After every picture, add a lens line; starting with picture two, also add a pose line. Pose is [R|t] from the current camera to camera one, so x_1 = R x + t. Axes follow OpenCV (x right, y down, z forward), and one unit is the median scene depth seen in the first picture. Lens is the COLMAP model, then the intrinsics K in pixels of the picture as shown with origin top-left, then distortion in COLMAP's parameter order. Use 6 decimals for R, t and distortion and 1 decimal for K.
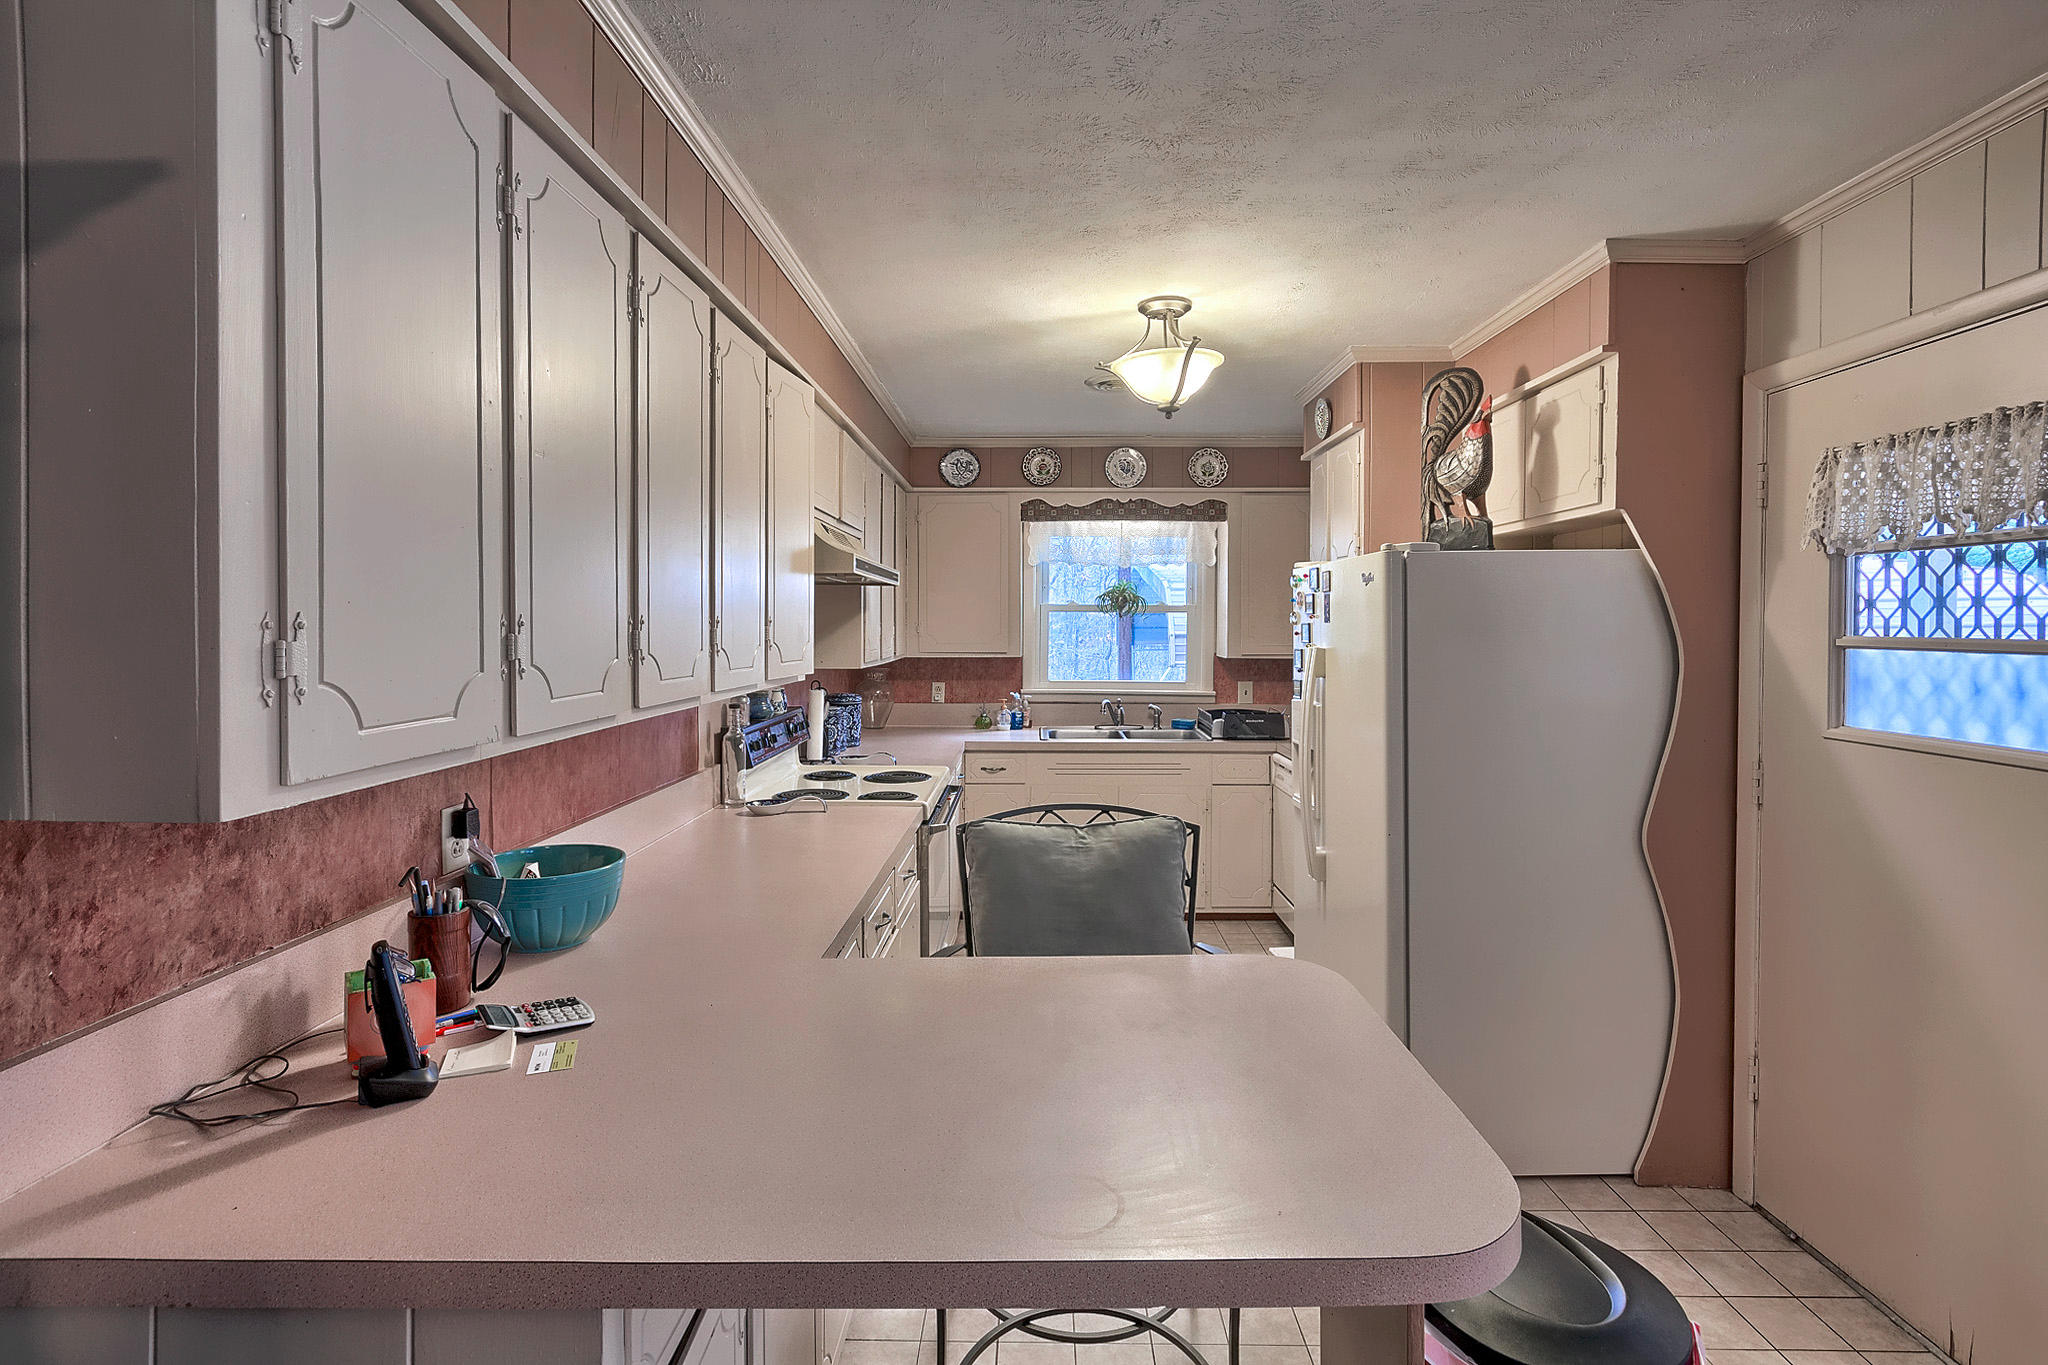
lens RADIAL K [[965.1, 0, 1044.3], [0, 965.1, 634.2], [0, 0, 1]] dist [-0.003561, -0.000860]
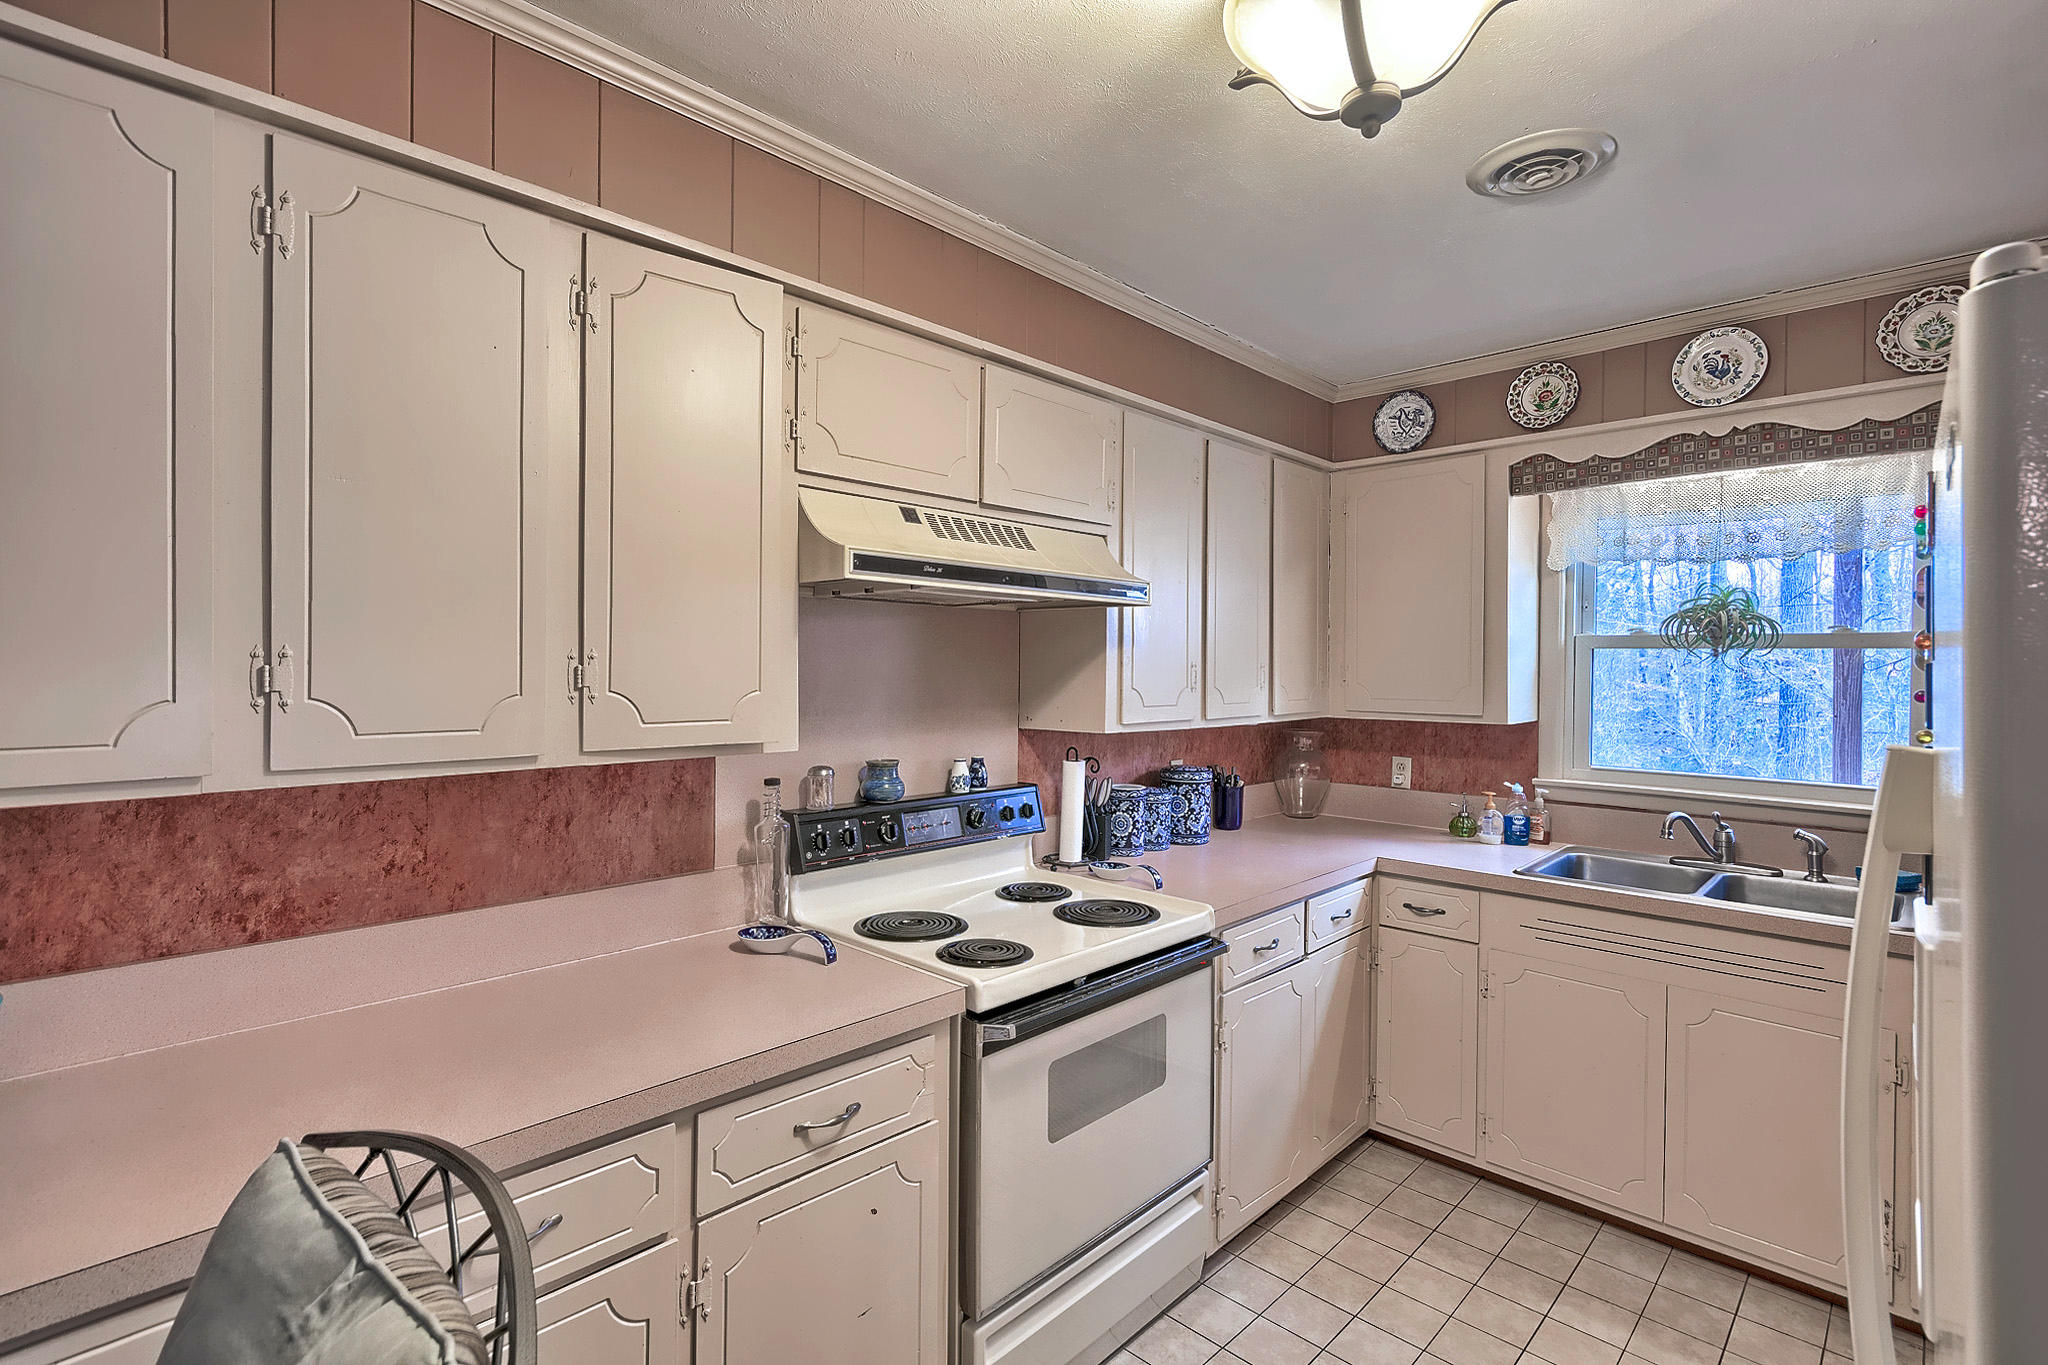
lens RADIAL K [[965.1, 0, 1031.3], [0, 965.1, 671.2], [0, 0, 1]] dist [-0.003561, -0.000860]
pose [[0.722779, 0.006675, -0.691047, 0.174304], [-0.014021, 0.999889, -0.005007, -0.001983], [0.690937, 0.013308, 0.722792, 0.371965]]
